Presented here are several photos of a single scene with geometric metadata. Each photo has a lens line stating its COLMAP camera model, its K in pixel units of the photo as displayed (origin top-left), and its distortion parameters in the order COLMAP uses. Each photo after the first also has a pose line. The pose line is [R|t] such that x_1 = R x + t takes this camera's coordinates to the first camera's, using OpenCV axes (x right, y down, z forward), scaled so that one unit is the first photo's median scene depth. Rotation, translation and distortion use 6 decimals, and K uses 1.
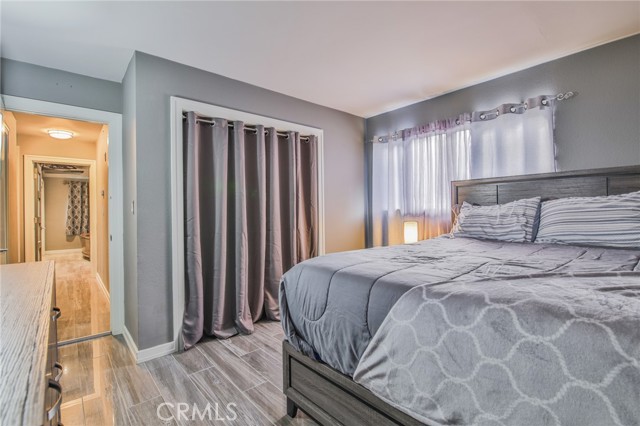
lens RADIAL K [[292.6, 0, 321.0], [0, 292.6, 209.4], [0, 0, 1]] dist [-0.000508, -0.012753]
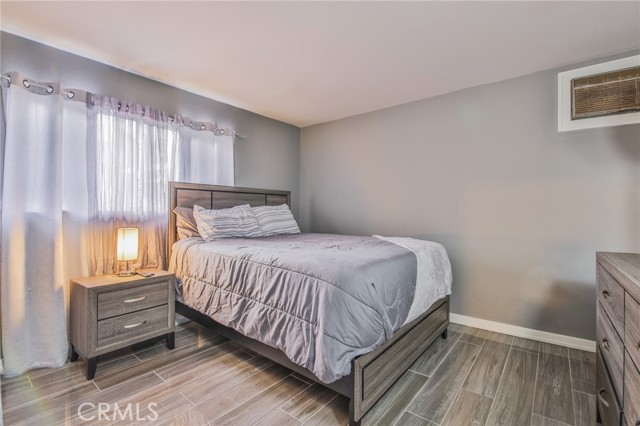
lens RADIAL K [[292.6, 0, 321.0], [0, 292.6, 209.4], [0, 0, 1]] dist [-0.000508, -0.012753]
pose [[-0.176286, 0.016952, 0.984193, -0.569648], [-0.007114, 0.999804, -0.018495, 0.005455], [-0.984313, -0.010262, -0.176131, 0.733004]]
